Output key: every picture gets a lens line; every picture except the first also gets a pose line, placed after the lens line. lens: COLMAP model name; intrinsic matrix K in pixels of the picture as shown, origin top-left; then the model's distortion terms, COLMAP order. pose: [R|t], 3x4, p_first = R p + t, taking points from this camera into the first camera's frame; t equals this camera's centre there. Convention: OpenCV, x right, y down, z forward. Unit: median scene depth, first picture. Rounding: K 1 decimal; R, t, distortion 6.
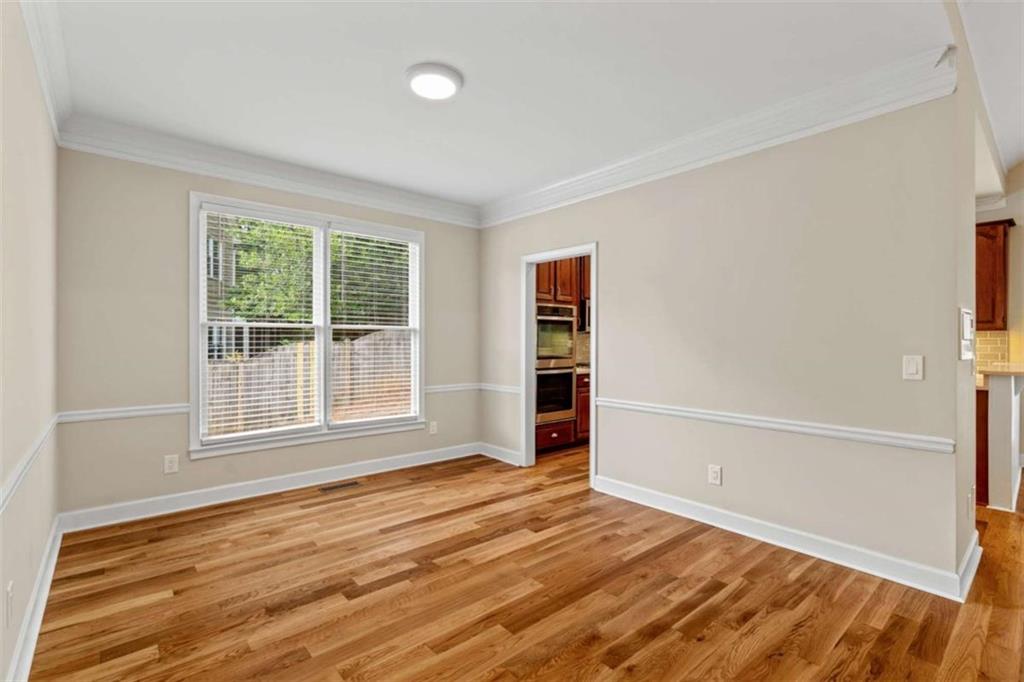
lens RADIAL K [[470.0, 0, 517.6], [0, 470.0, 343.1], [0, 0, 1]] dist [-0.008455, 0.002748]
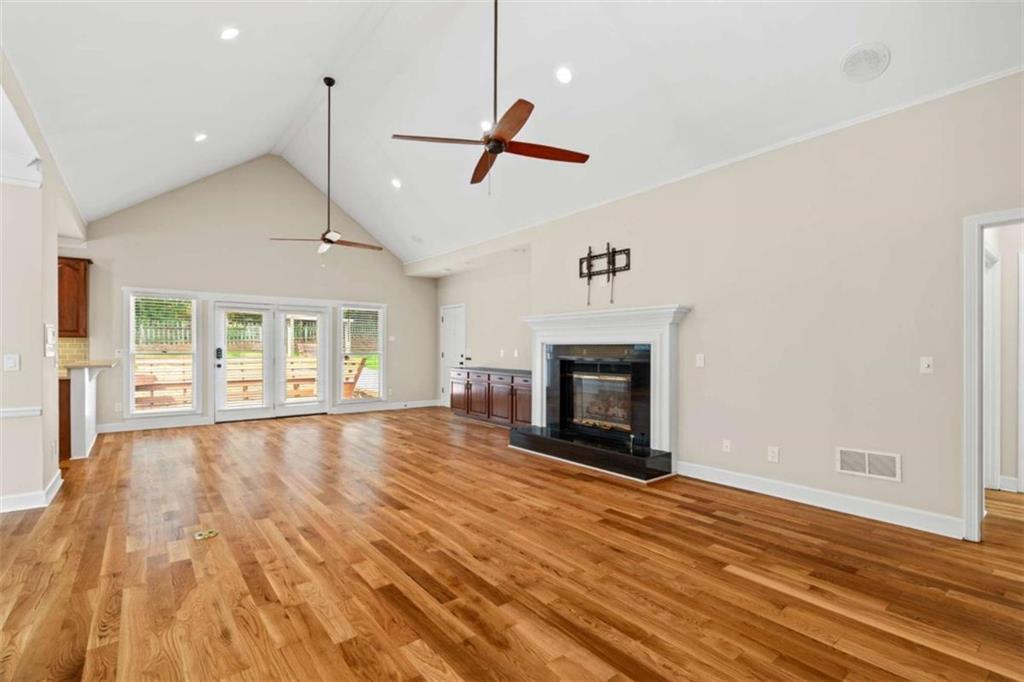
lens RADIAL K [[470.0, 0, 512.9], [0, 470.0, 348.2], [0, 0, 1]] dist [-0.008455, 0.002748]
pose [[0.049782, -0.003149, 0.998755, -0.374445], [0.002521, 0.999992, 0.003027, 0.004512], [-0.998757, 0.002367, 0.049789, -0.446050]]
